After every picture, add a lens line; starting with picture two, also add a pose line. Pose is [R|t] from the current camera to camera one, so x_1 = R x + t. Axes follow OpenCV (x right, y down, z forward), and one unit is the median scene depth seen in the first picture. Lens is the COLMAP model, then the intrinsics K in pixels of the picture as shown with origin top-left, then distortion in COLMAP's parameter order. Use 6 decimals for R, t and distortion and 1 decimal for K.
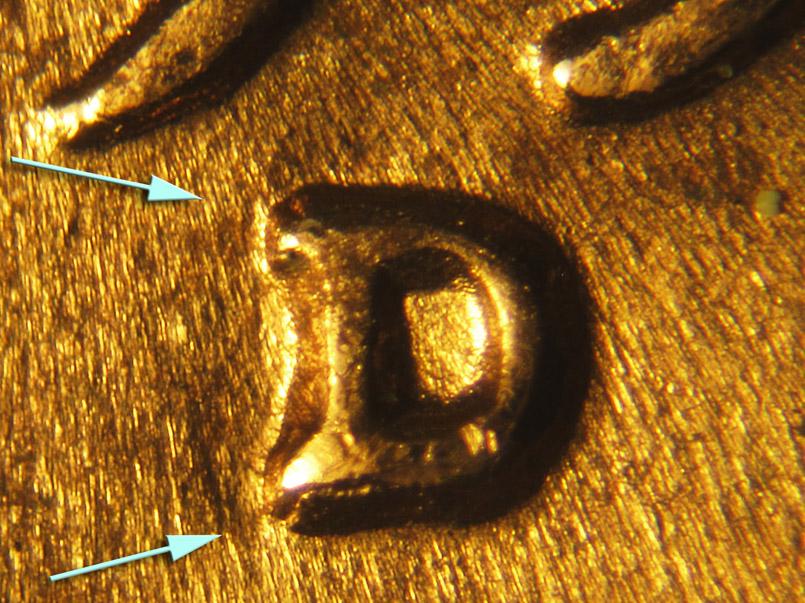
lens RADIAL K [[1283.1, 0, 398.9], [0, 1283.1, 297.9], [0, 0, 1]] dist [0.067475, 0.000000]
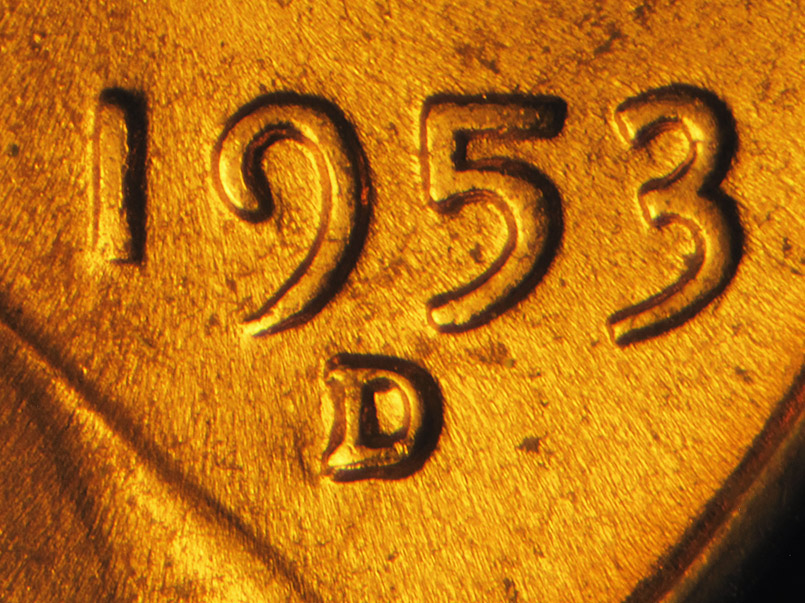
lens RADIAL K [[1884.3, 0, 401.3], [0, 1884.3, 298.7], [0, 0, 1]] dist [0.735718, 0.000000]
pose [[0.999095, 0.025599, 0.033958, -0.080257], [-0.021475, 0.992936, -0.116692, 0.260625], [-0.036705, 0.115857, 0.992587, -2.986588]]
